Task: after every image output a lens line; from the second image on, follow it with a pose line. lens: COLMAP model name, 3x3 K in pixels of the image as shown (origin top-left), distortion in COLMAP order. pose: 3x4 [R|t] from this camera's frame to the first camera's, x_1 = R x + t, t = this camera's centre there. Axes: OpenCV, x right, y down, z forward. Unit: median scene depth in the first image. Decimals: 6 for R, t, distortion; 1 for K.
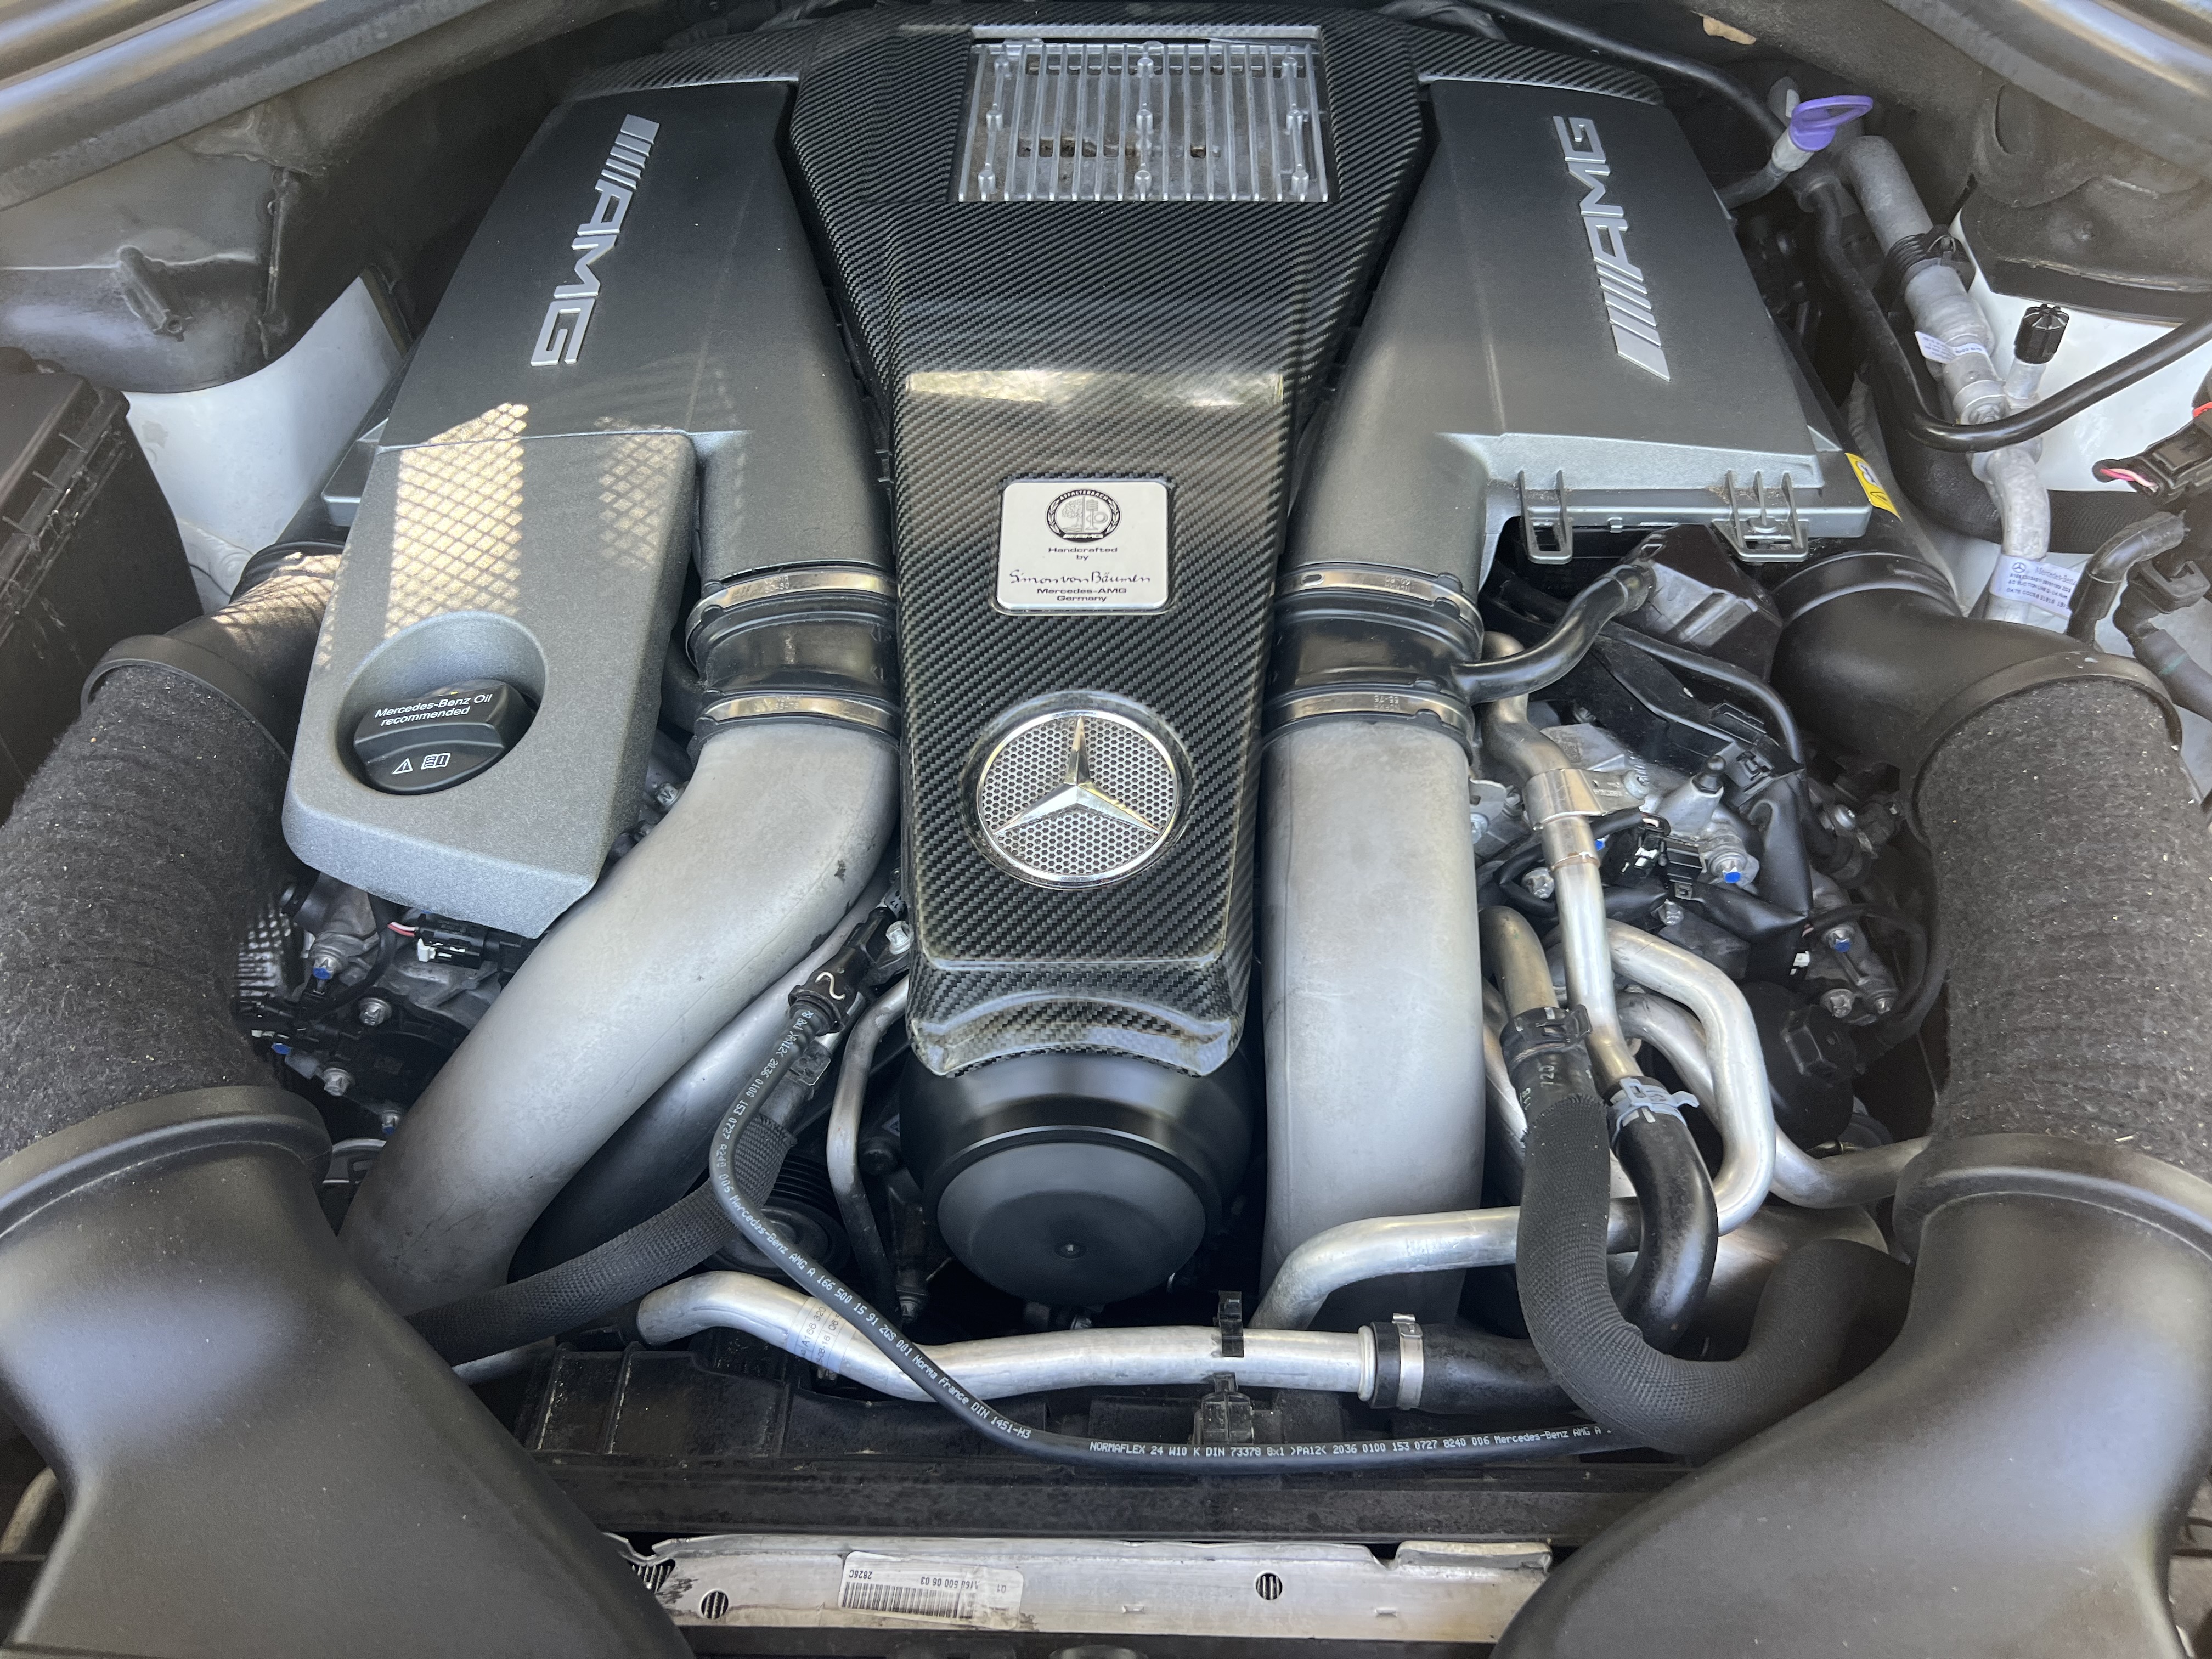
lens RADIAL K [[1663.6, 0, 1110.5], [0, 1663.6, 816.7], [0, 0, 1]] dist [0.035984, -0.028749]
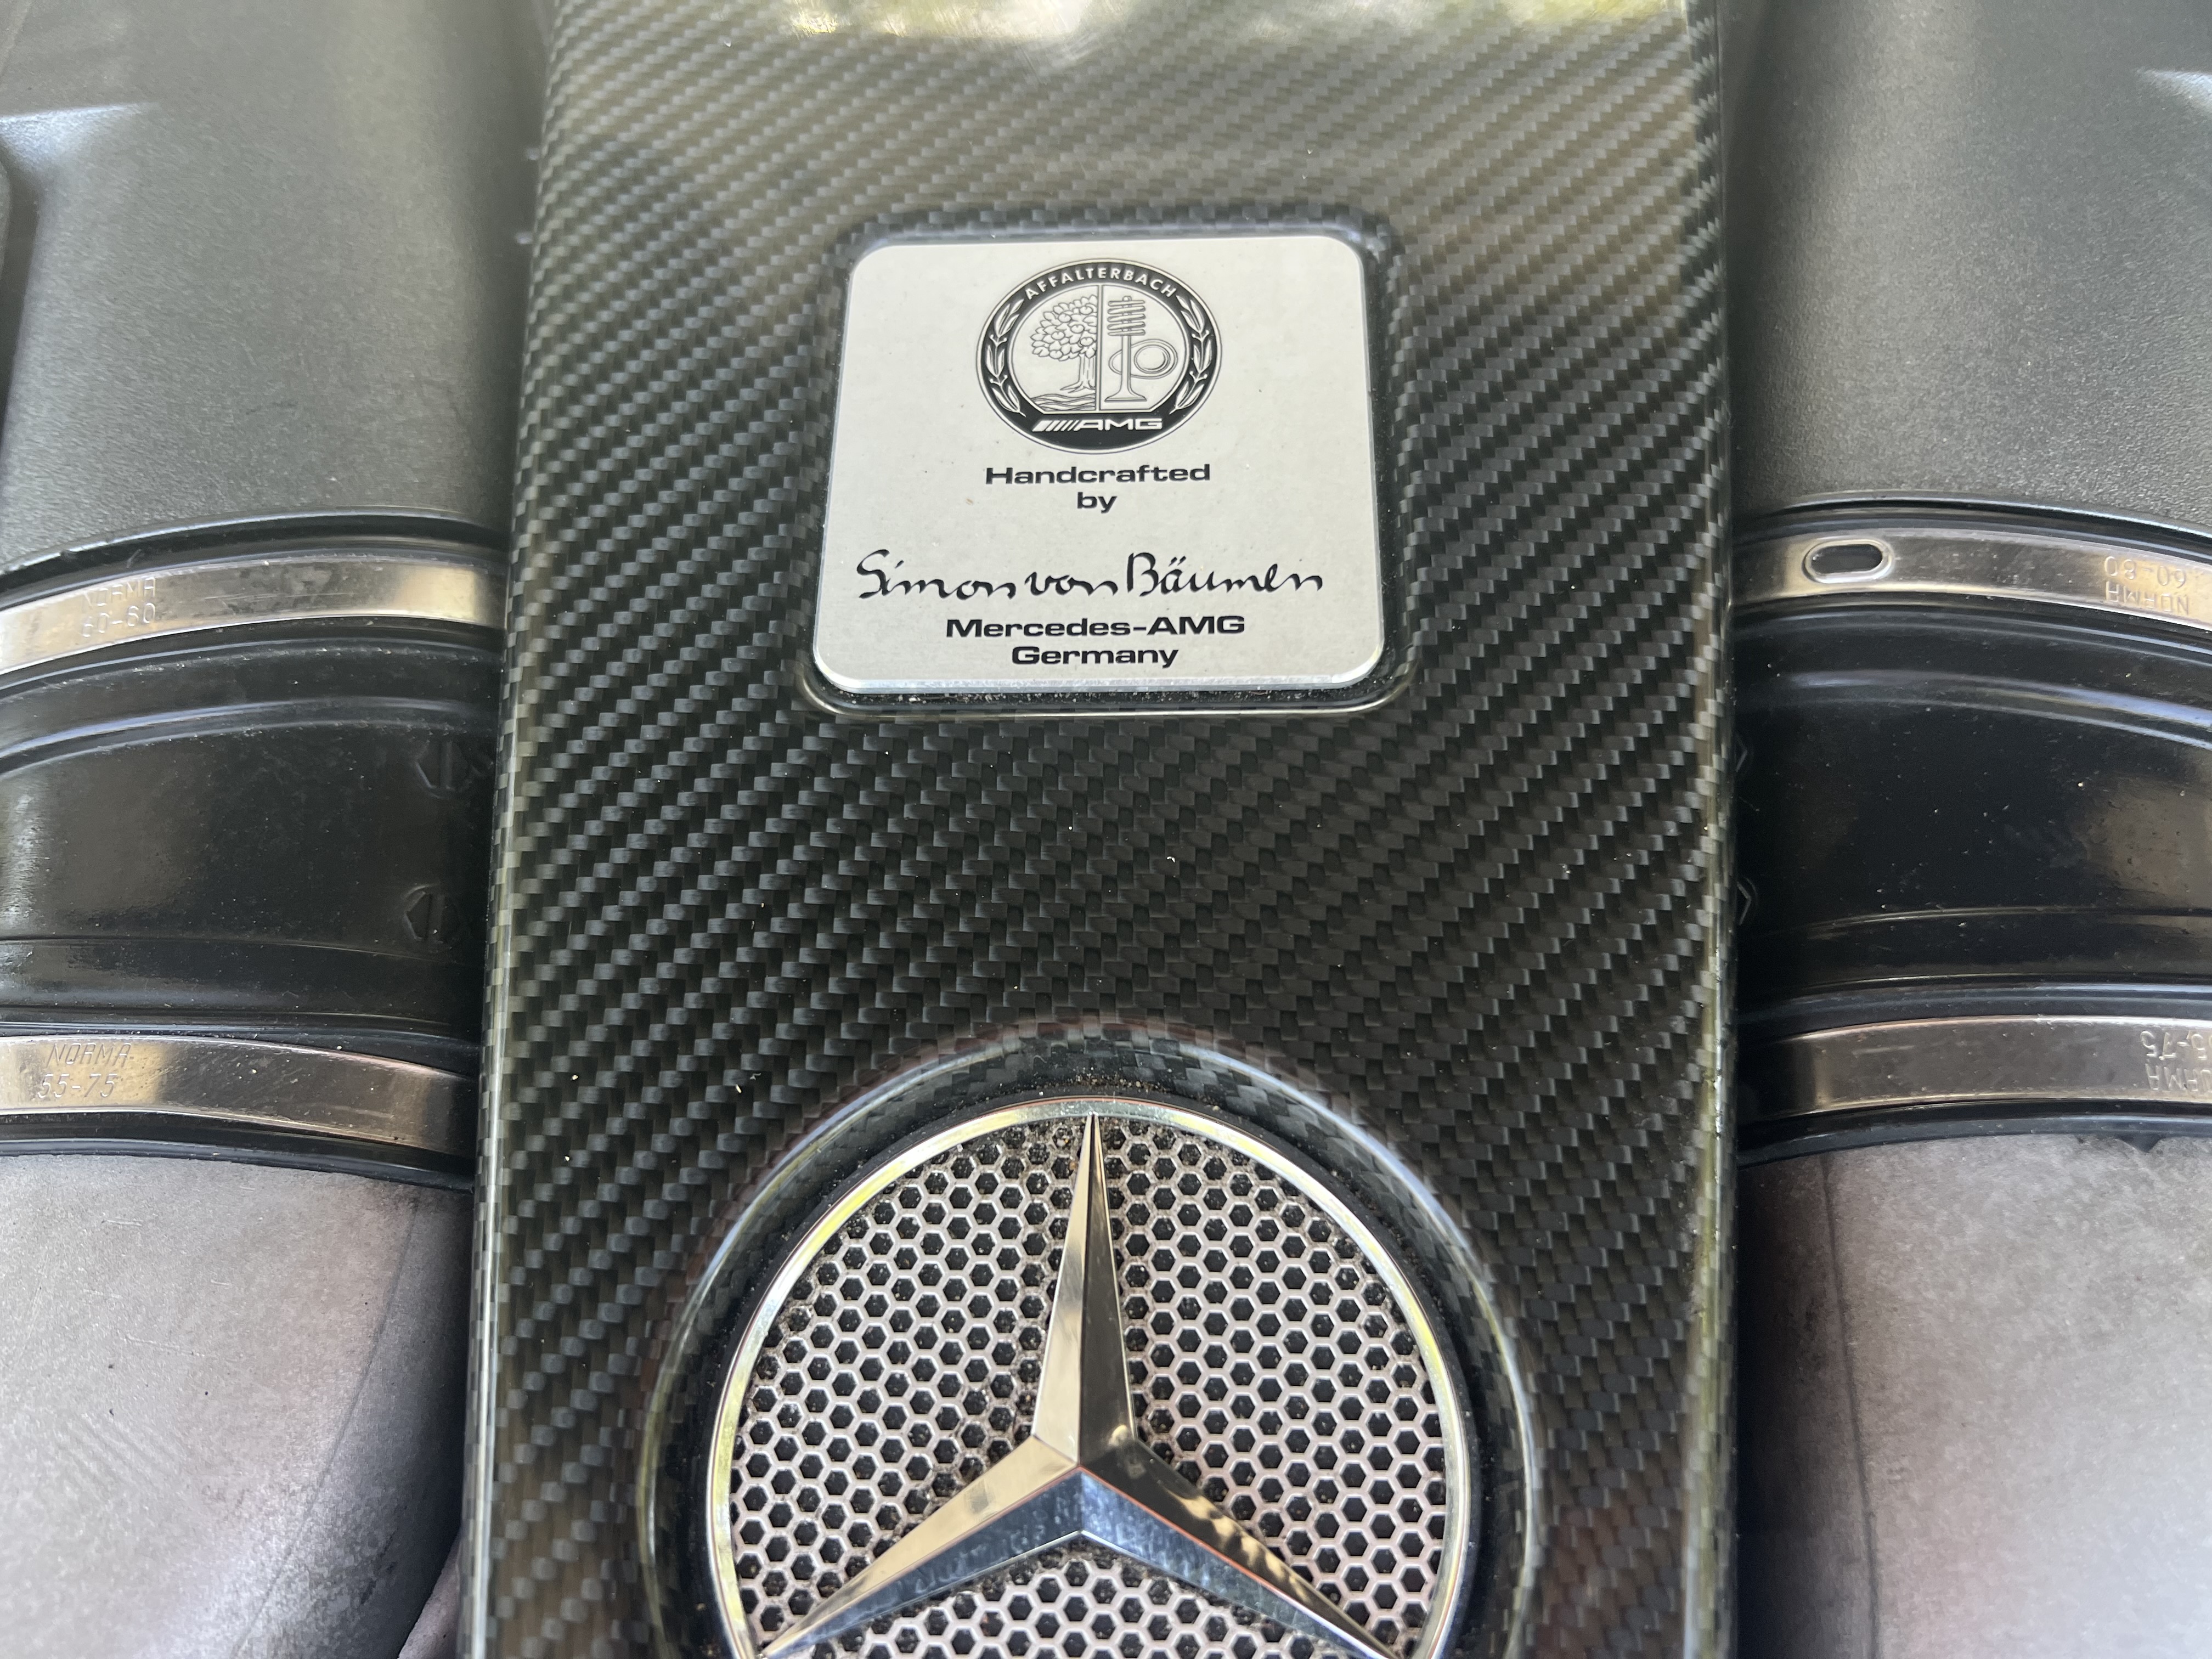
lens RADIAL K [[1663.6, 0, 1103.5], [0, 1663.6, 853.3], [0, 0, 1]] dist [0.035984, -0.028749]
pose [[0.999568, -0.006503, -0.028659, -0.007206], [0.011040, 0.986870, 0.161136, -0.141321], [0.027235, -0.161383, 0.986516, 0.688188]]
